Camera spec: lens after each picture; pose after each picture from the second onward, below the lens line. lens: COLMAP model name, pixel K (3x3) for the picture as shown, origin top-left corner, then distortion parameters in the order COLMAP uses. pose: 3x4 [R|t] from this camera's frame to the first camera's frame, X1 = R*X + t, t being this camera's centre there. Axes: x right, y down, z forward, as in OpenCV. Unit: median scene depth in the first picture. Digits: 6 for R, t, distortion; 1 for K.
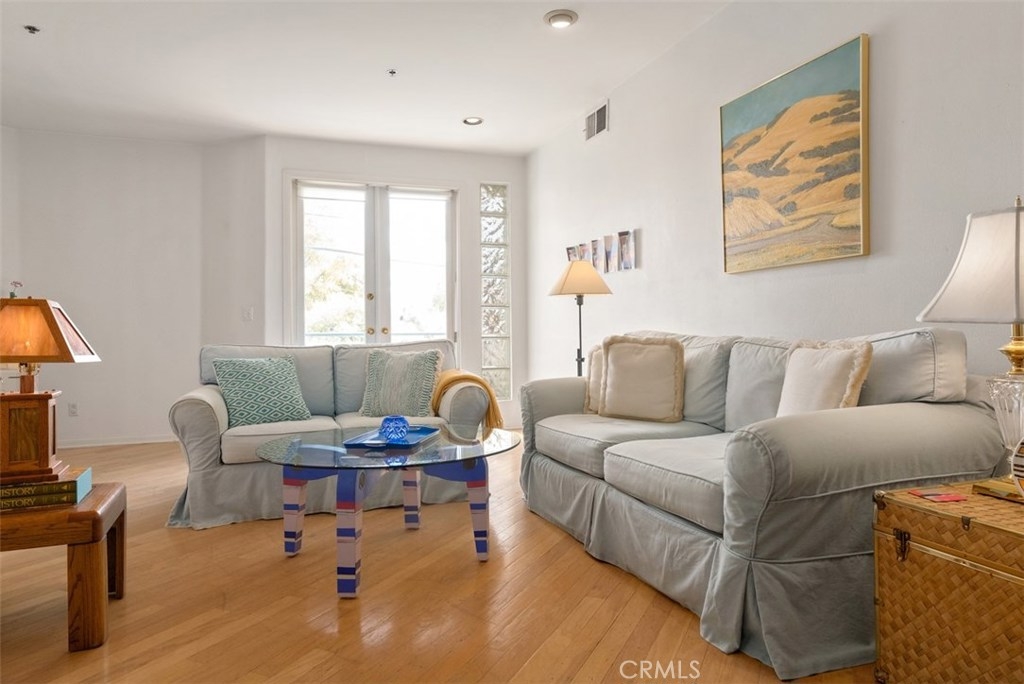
lens RADIAL K [[653.3, 0, 514.3], [0, 653.3, 336.5], [0, 0, 1]] dist [0.029045, 0.001486]
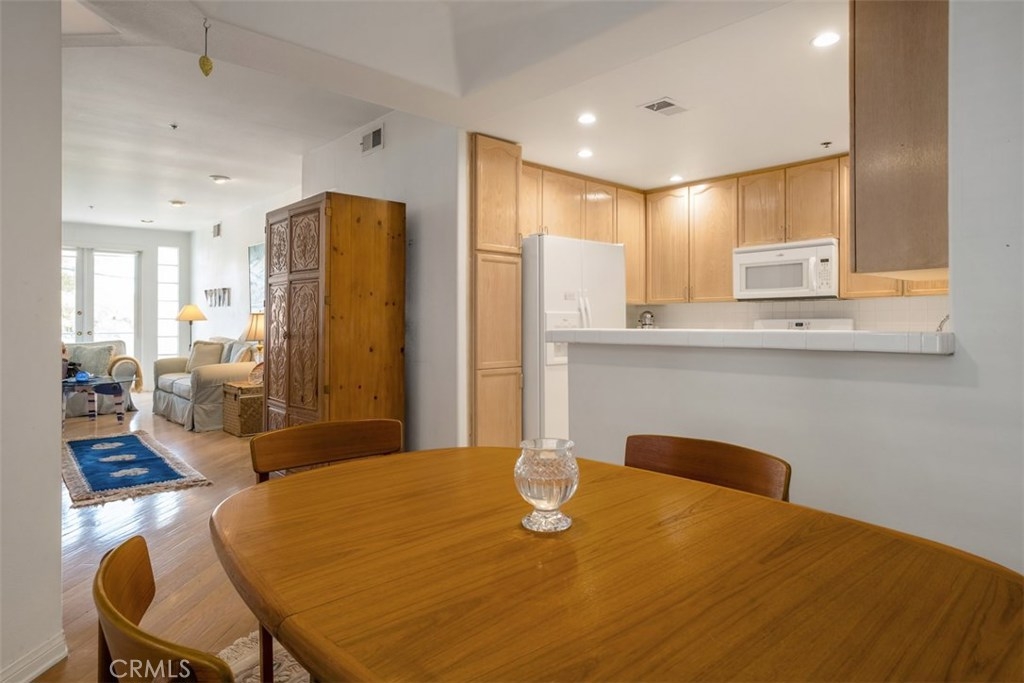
lens RADIAL K [[609.9, 0, 541.7], [0, 609.9, 318.9], [0, 0, 1]] dist [-0.006140, -0.000235]
pose [[0.915018, 0.010472, 0.403277, 0.399008], [-0.005505, 0.999894, -0.013475, -0.052750], [-0.403376, 0.010109, 0.914979, -1.523070]]
